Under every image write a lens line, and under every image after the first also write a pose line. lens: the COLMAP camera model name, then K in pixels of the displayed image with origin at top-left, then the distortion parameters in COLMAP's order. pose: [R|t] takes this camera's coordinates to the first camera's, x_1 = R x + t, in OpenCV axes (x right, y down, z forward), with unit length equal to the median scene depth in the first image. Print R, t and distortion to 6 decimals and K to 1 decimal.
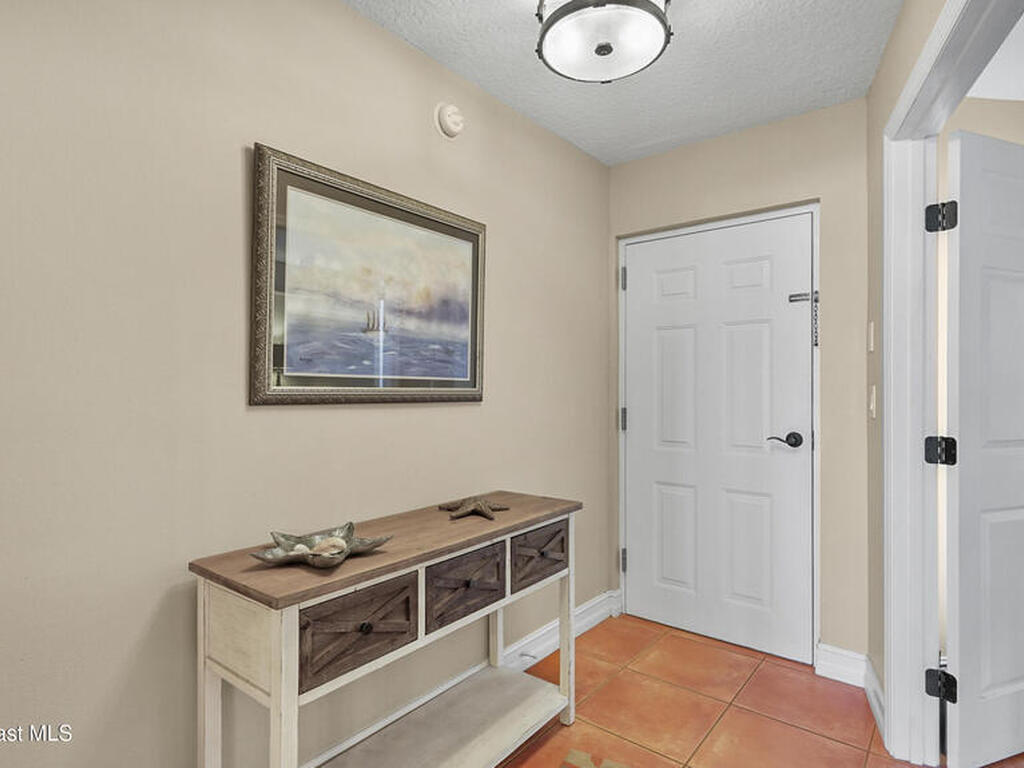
lens RADIAL K [[559.3, 0, 512.0], [0, 559.3, 384.0], [0, 0, 1]] dist [0.003469, 0.002019]
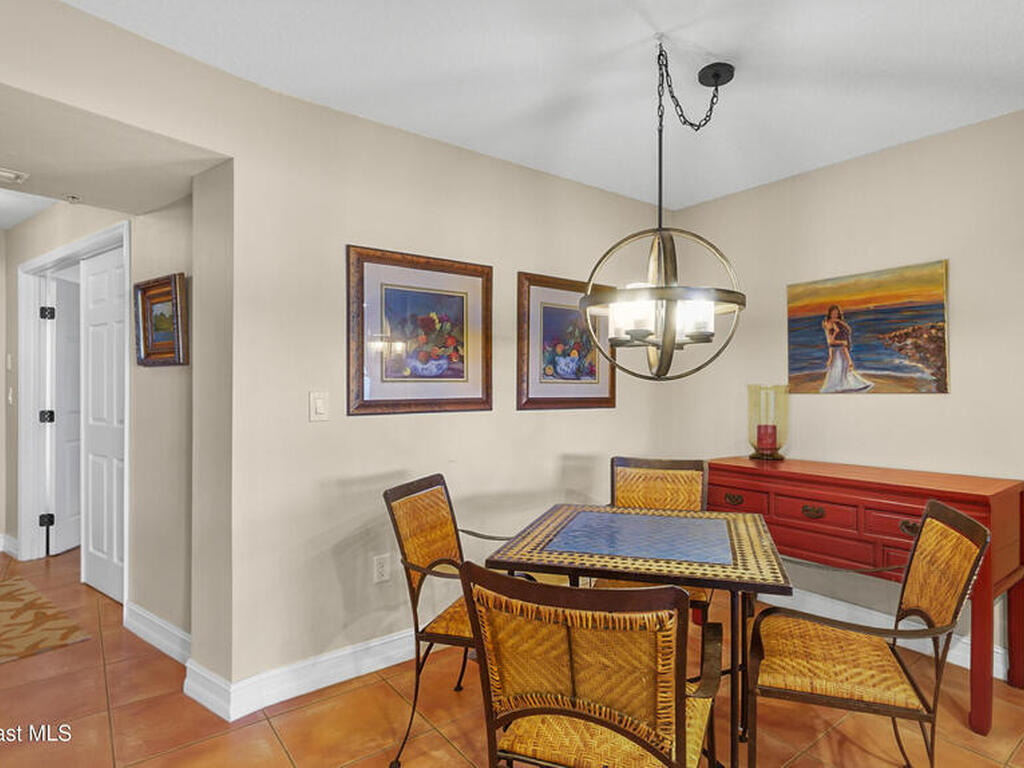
lens RADIAL K [[560.2, 0, 545.4], [0, 560.2, 384.2], [0, 0, 1]] dist [0.001644, 0.002331]
pose [[0.203692, -0.000505, 0.979035, -1.025764], [-0.002275, 0.999997, 0.000989, -0.017075], [-0.979032, -0.002429, 0.203690, -1.403116]]
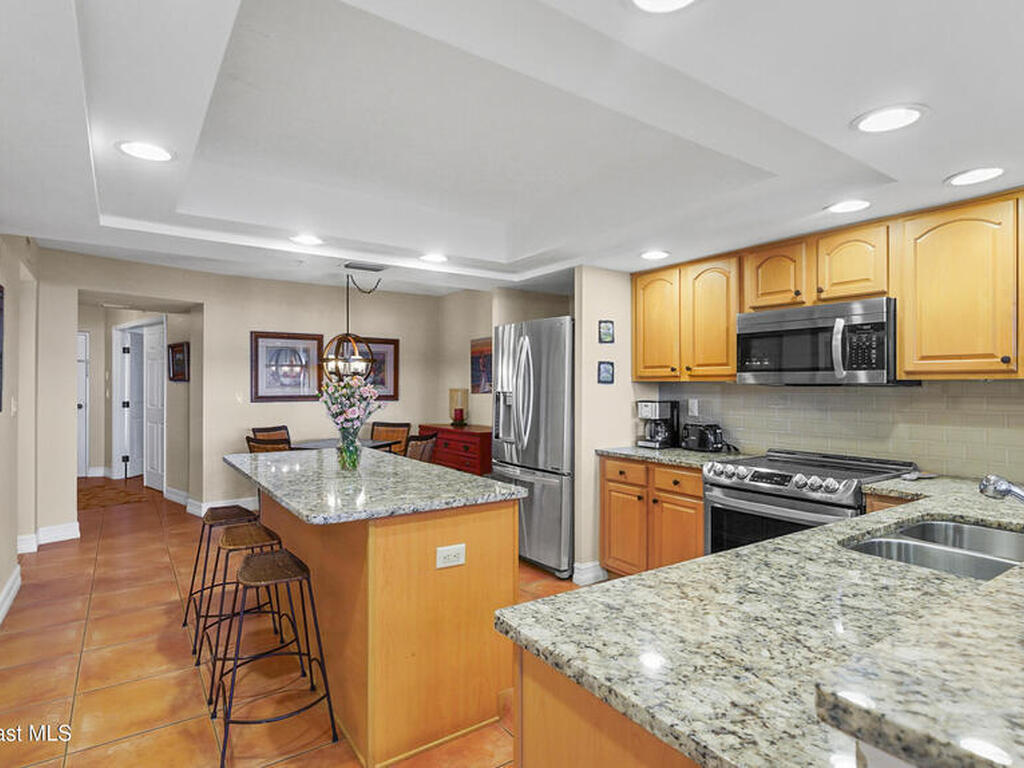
lens RADIAL K [[559.3, 0, 512.0], [0, 559.3, 384.0], [0, 0, 1]] dist [0.003469, 0.002019]
pose [[0.288813, 0.001907, 0.957384, -2.457131], [-0.003835, 0.999992, -0.000835, -0.045162], [-0.957378, -0.003430, 0.288818, -3.028068]]
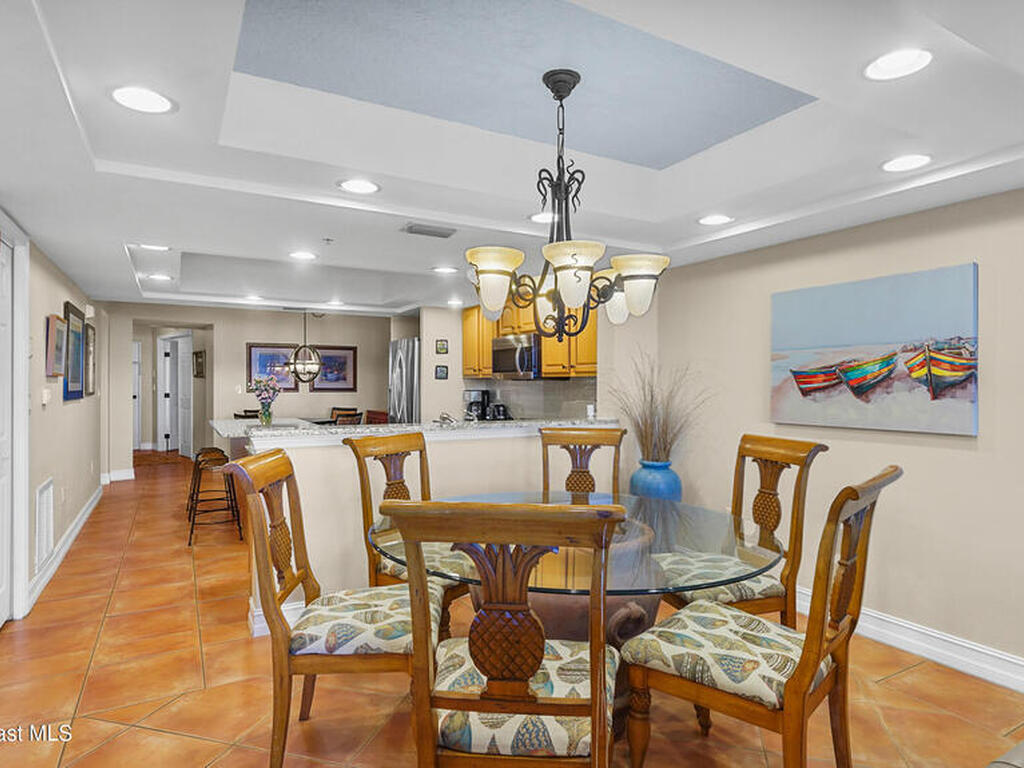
lens RADIAL K [[597.0, 0, 512.0], [0, 597.0, 384.0], [0, 0, 1]] dist [0.004334, 0.001023]
pose [[0.378967, -0.006303, 0.925389, -3.493456], [-0.001669, 0.999971, 0.007494, -0.048530], [-0.925409, -0.004385, 0.378945, -4.500391]]
